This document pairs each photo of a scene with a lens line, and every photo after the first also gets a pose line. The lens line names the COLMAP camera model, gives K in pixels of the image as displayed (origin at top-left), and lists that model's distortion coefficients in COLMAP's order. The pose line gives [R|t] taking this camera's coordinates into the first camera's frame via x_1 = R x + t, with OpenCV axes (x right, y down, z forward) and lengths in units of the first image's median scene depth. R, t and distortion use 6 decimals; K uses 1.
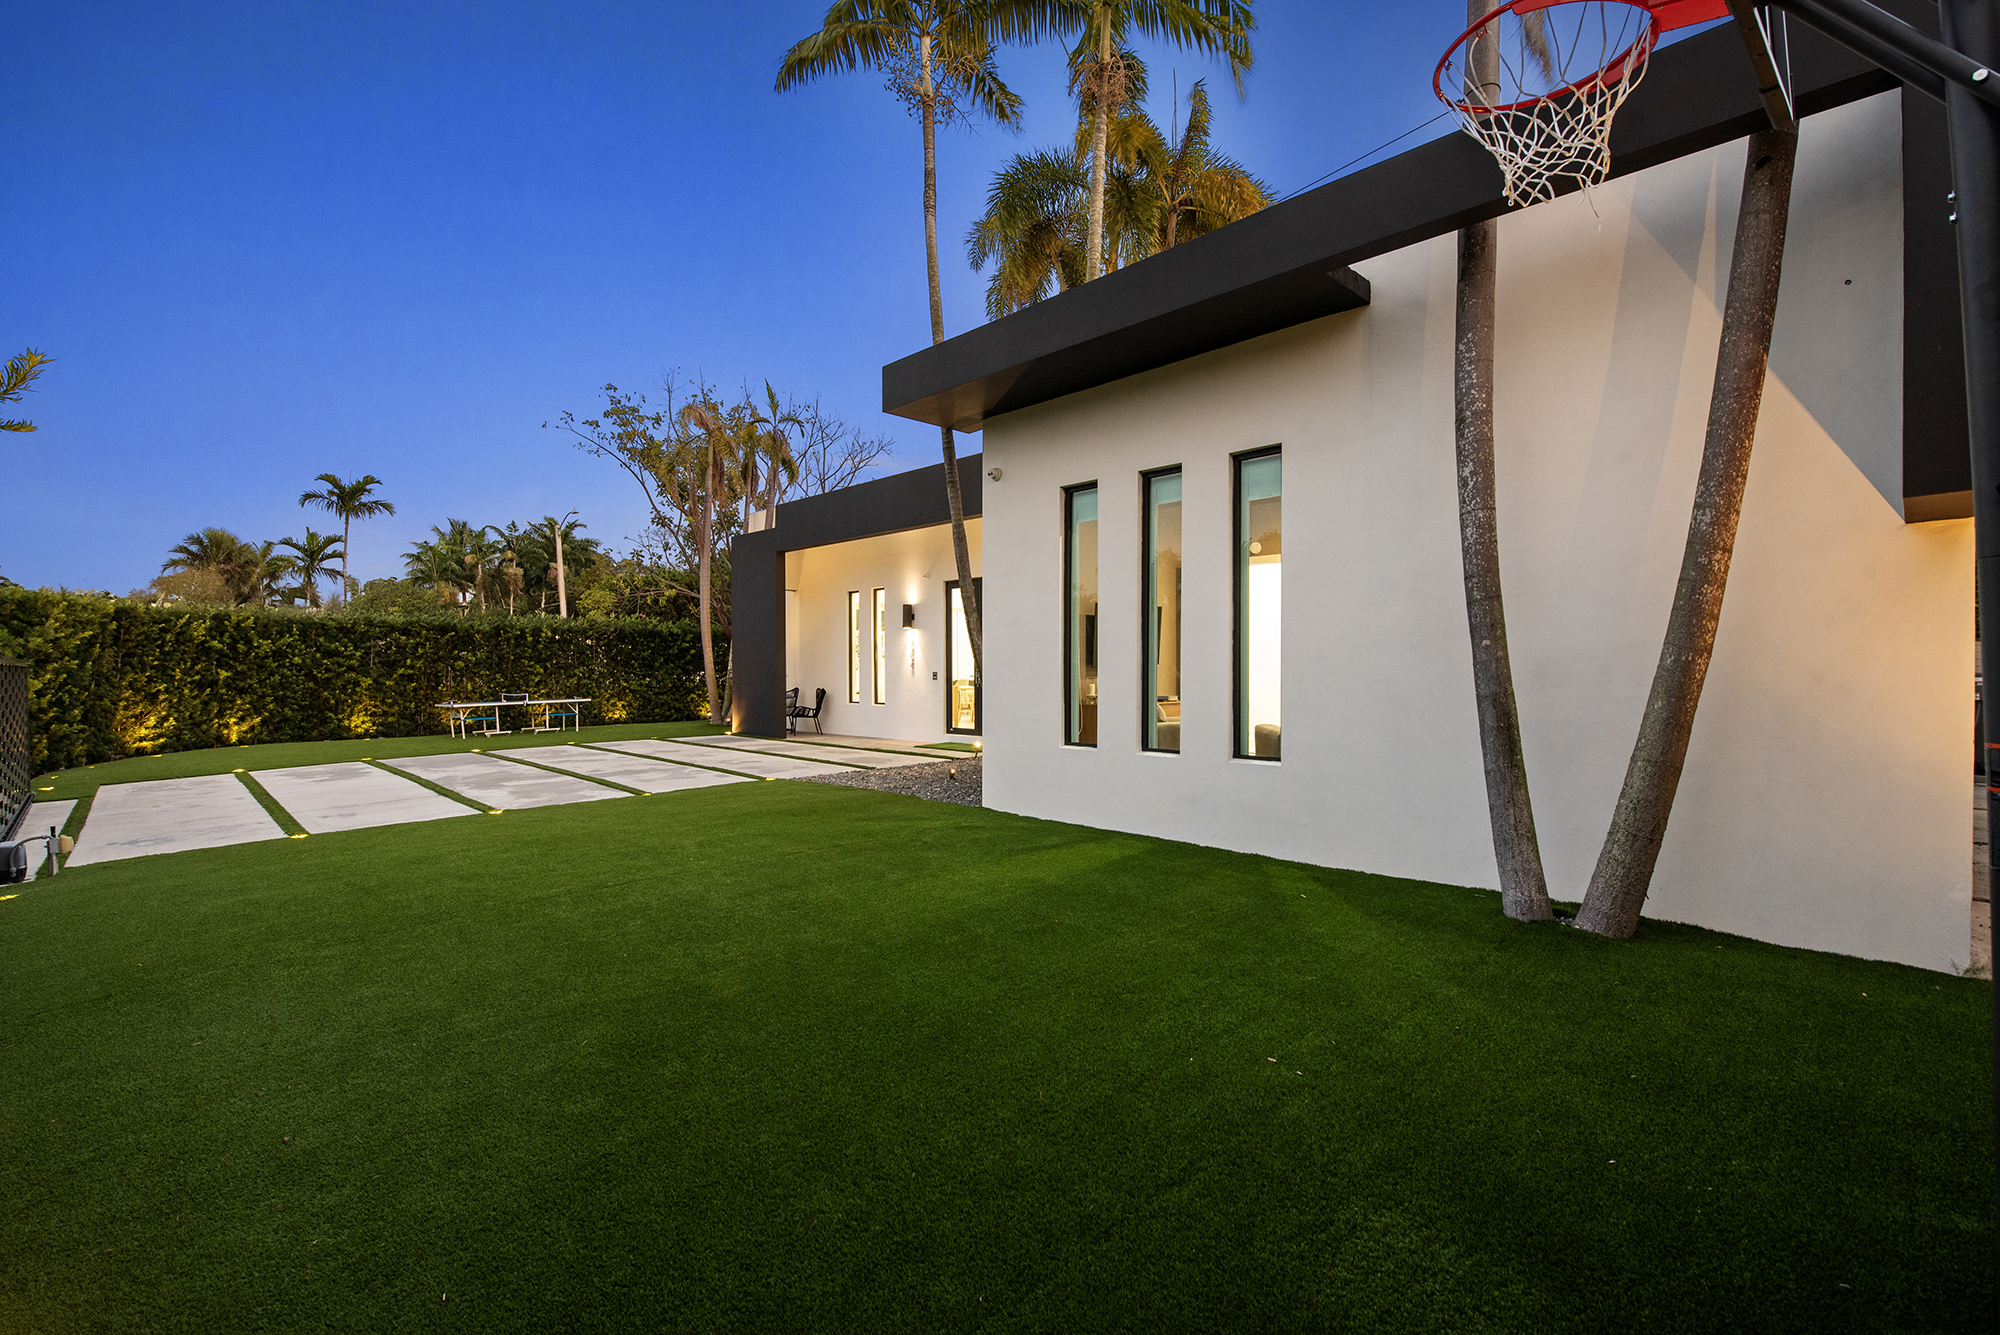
lens RADIAL K [[912.4, 0, 993.3], [0, 912.4, 672.1], [0, 0, 1]] dist [-0.000558, -0.000065]
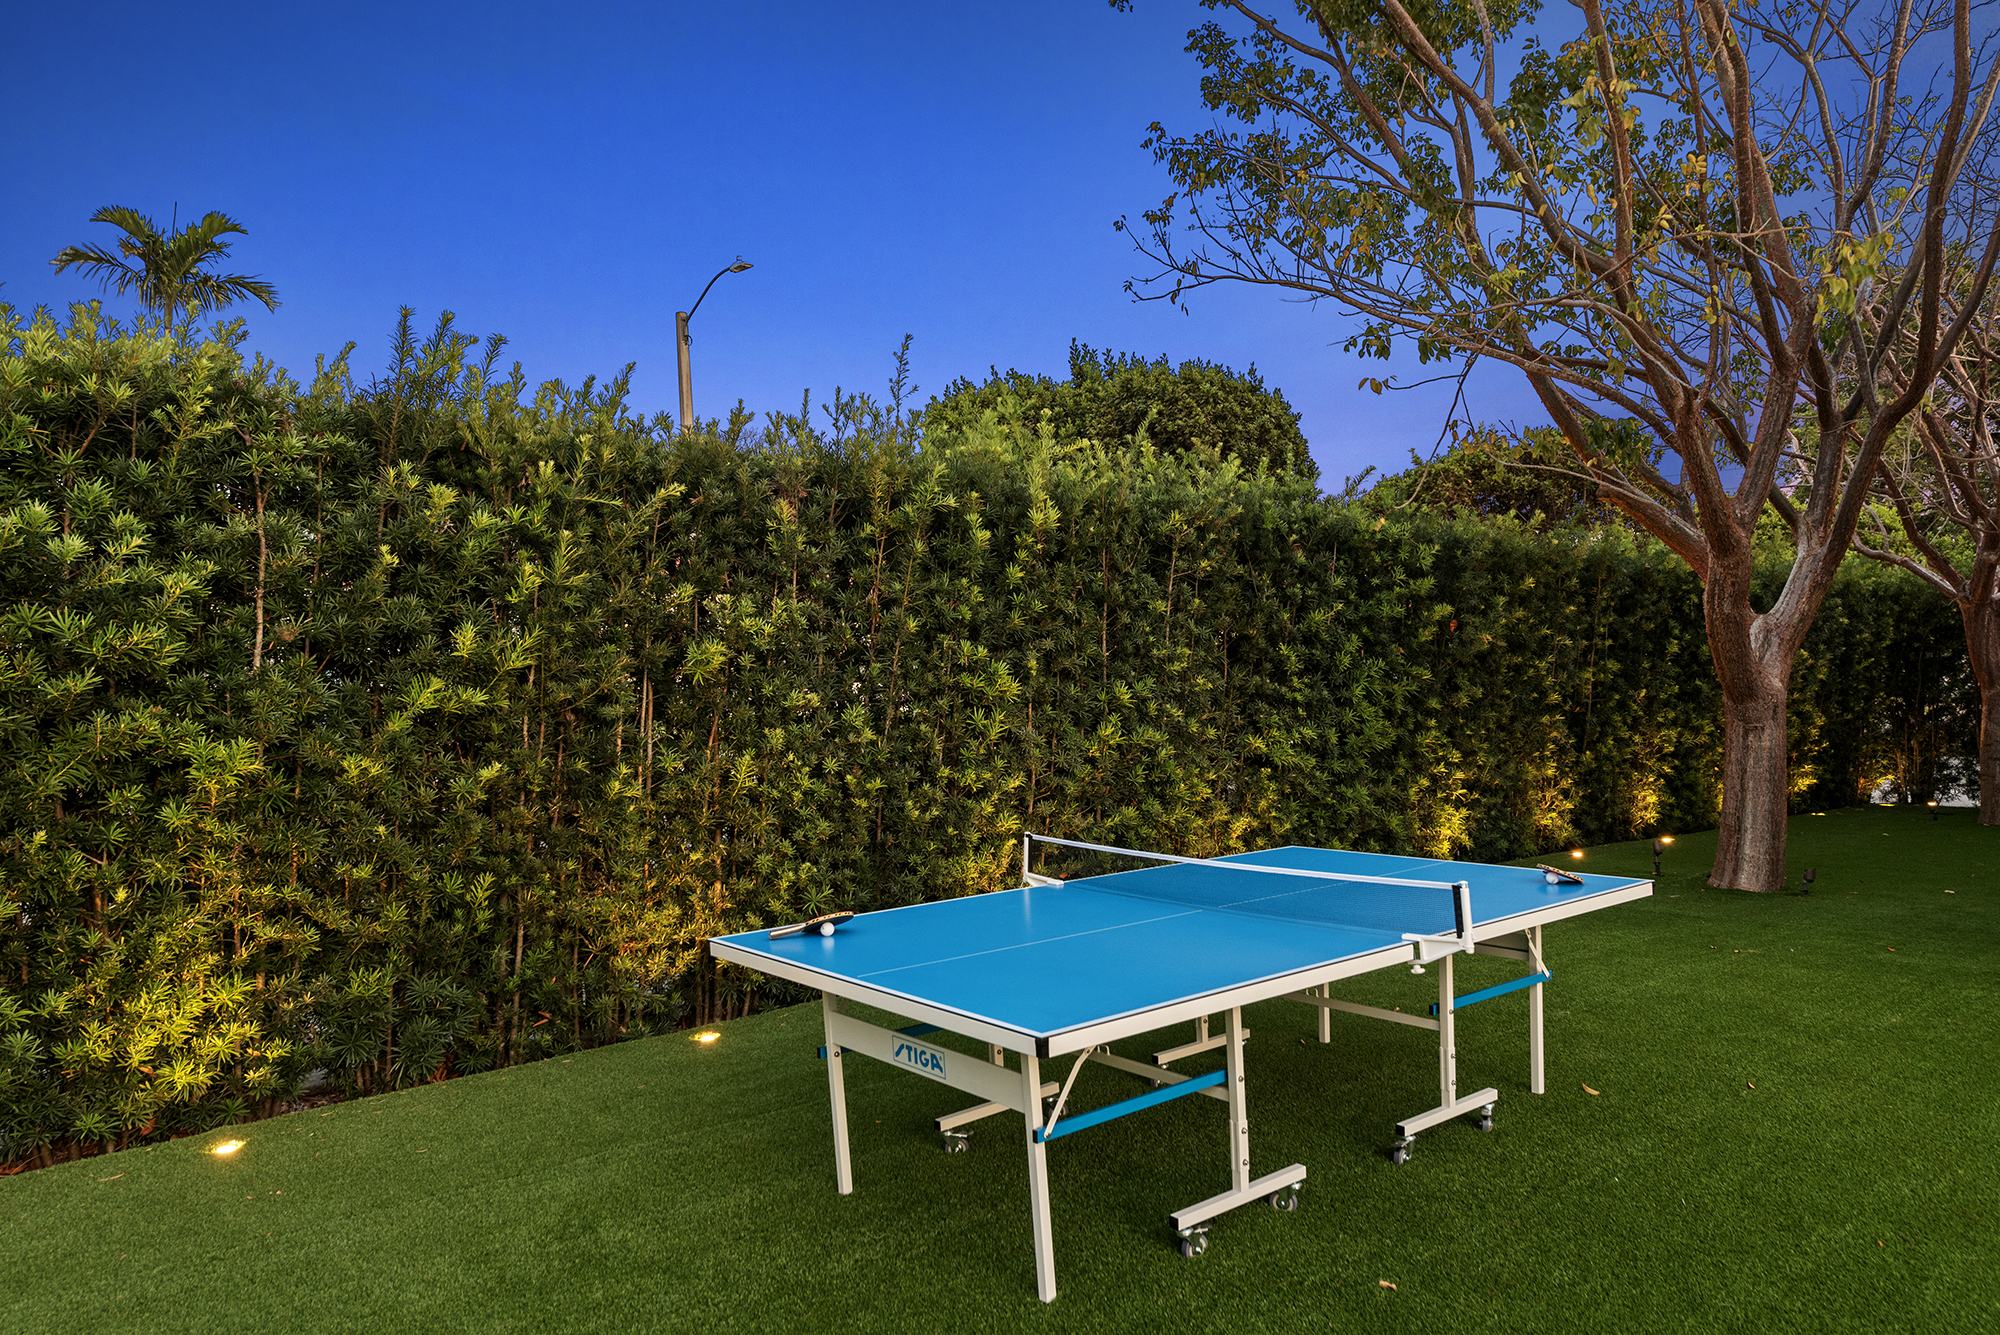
lens RADIAL K [[1277.8, 0, 1001.4], [0, 1277.8, 669.8], [0, 0, 1]] dist [0.000854, 0.000108]
pose [[0.999013, 0.000180, -0.044415, -0.533741], [-0.000546, 0.999966, -0.008239, -0.003839], [0.044412, 0.008255, 0.998979, 0.770570]]
